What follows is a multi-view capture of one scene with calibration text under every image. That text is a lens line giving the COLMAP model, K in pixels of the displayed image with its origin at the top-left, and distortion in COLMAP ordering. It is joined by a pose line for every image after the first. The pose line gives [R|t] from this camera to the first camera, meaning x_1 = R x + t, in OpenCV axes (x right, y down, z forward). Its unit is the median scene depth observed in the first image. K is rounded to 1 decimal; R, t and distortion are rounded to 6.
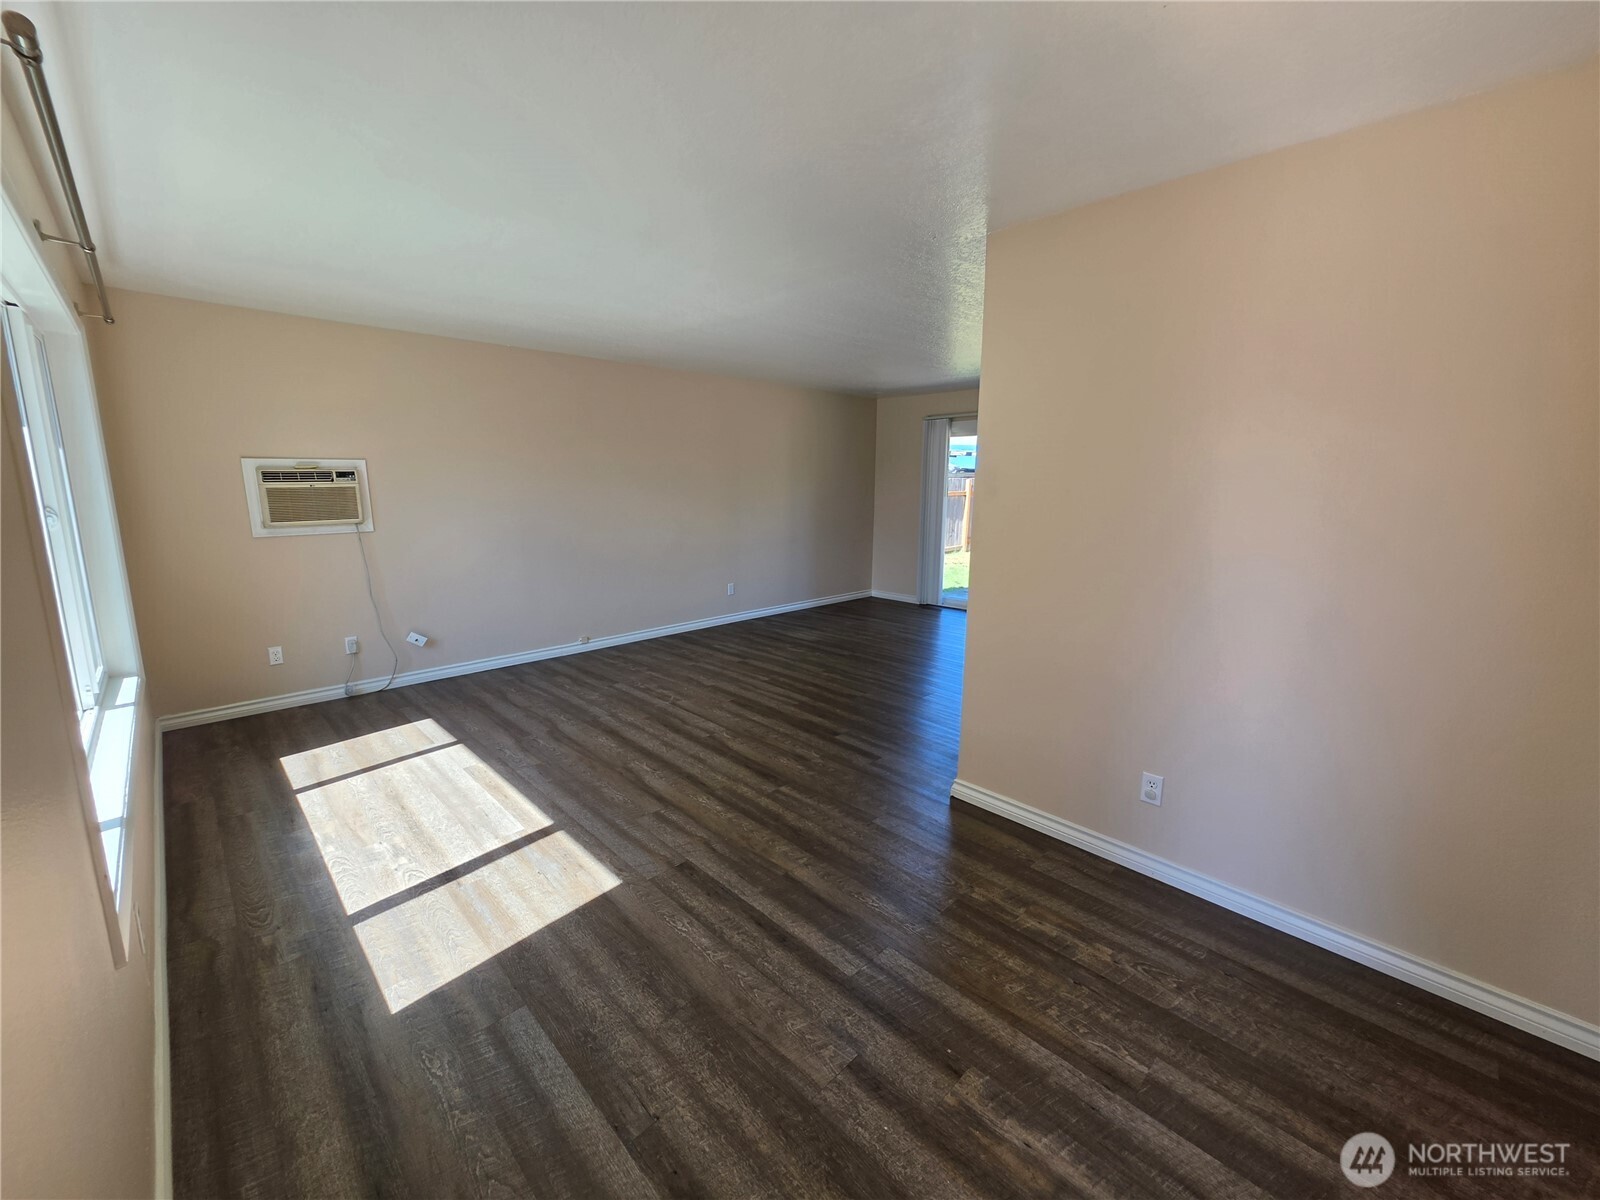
lens RADIAL K [[638.7, 0, 798.7], [0, 638.7, 585.0], [0, 0, 1]] dist [-0.004006, 0.001827]
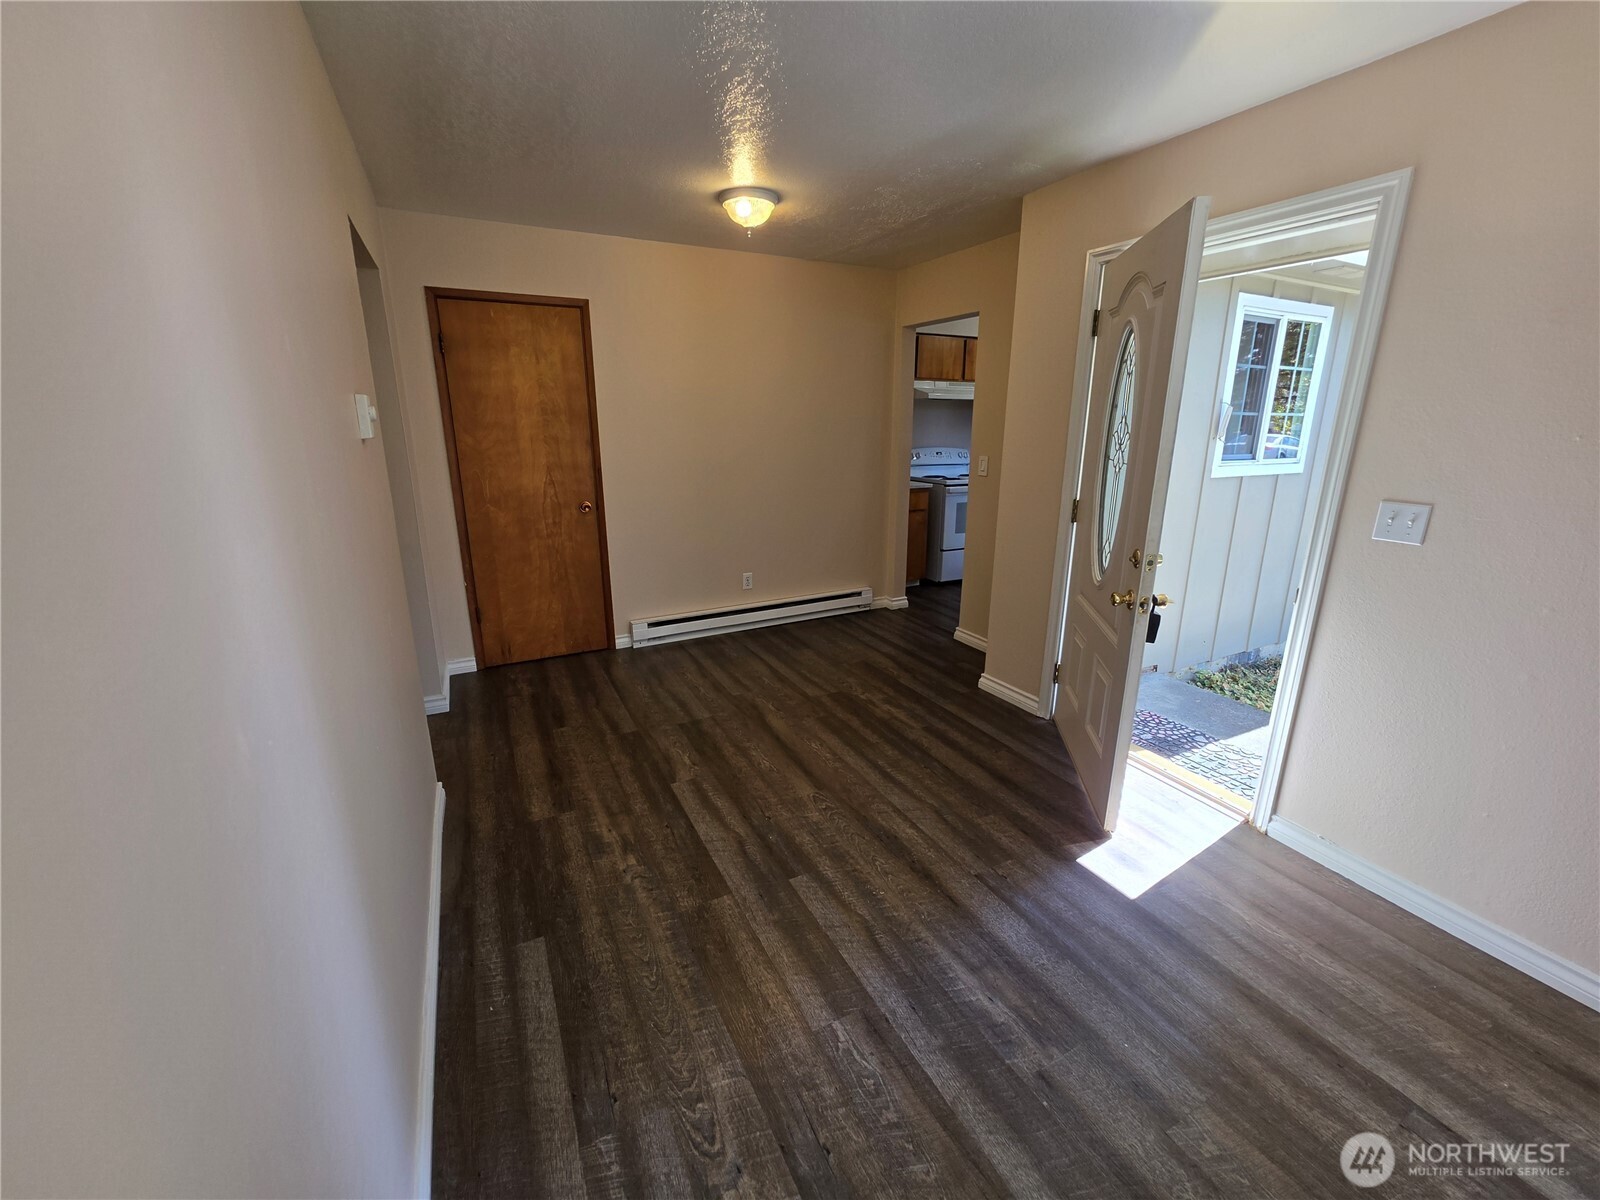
lens RADIAL K [[638.7, 0, 800.4], [0, 638.7, 589.9], [0, 0, 1]] dist [-0.004006, 0.001827]
pose [[-0.954230, -0.088560, 0.285662, 0.157735], [0.040496, 0.908096, 0.416800, -0.106938], [-0.296320, 0.409291, -0.862946, 0.668018]]
